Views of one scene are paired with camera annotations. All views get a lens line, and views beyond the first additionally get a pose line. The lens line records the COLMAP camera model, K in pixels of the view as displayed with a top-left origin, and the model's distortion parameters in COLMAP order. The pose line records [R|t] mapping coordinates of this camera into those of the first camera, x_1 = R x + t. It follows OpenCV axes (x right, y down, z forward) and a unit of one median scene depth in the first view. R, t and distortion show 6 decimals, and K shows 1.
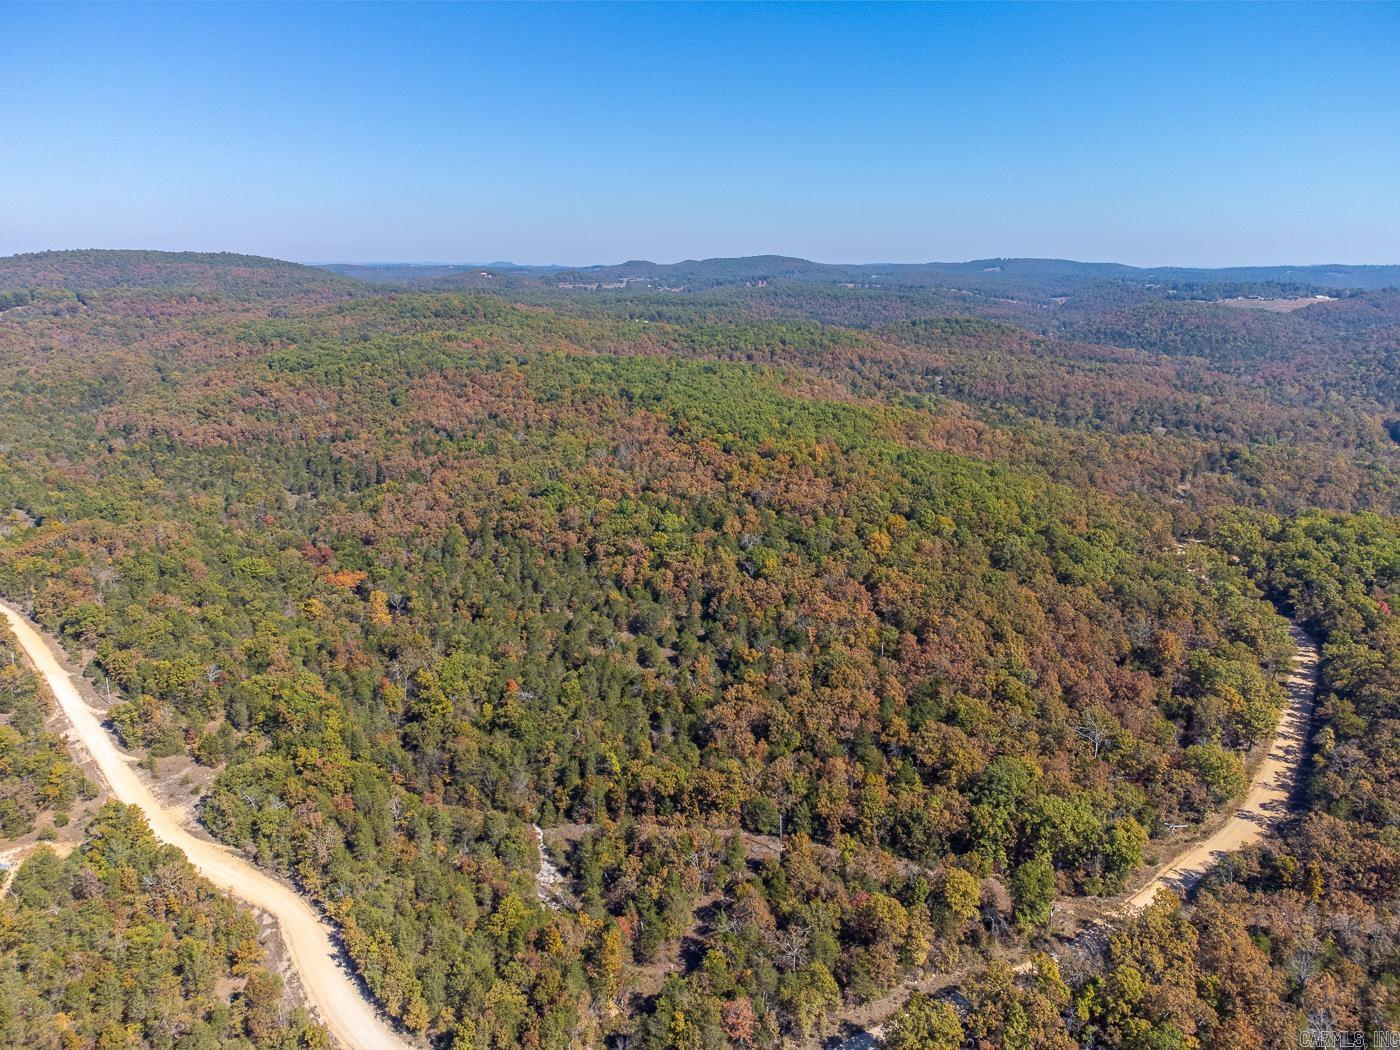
lens RADIAL K [[1036.9, 0, 690.0], [0, 1036.9, 516.8], [0, 0, 1]] dist [0.043742, -0.017582]
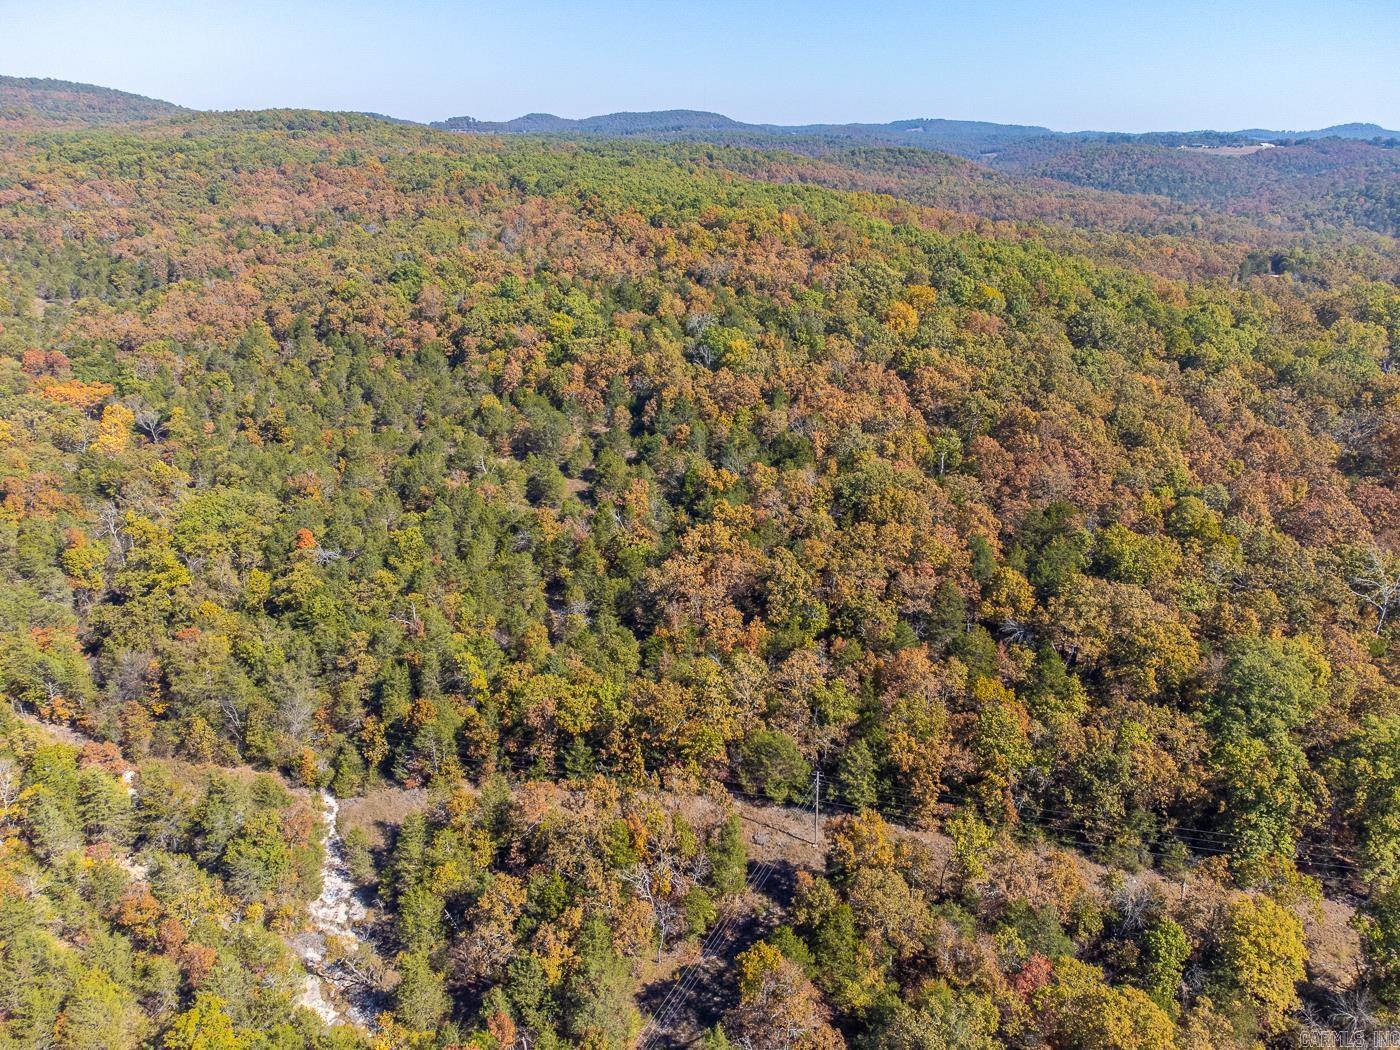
lens RADIAL K [[1036.9, 0, 697.4], [0, 1036.9, 533.1], [0, 0, 1]] dist [0.043742, -0.017582]
pose [[0.995805, -0.018897, 0.089526, -0.006868], [0.007449, 0.991936, 0.126524, 0.092303], [-0.091195, -0.125326, 0.987915, 0.431454]]
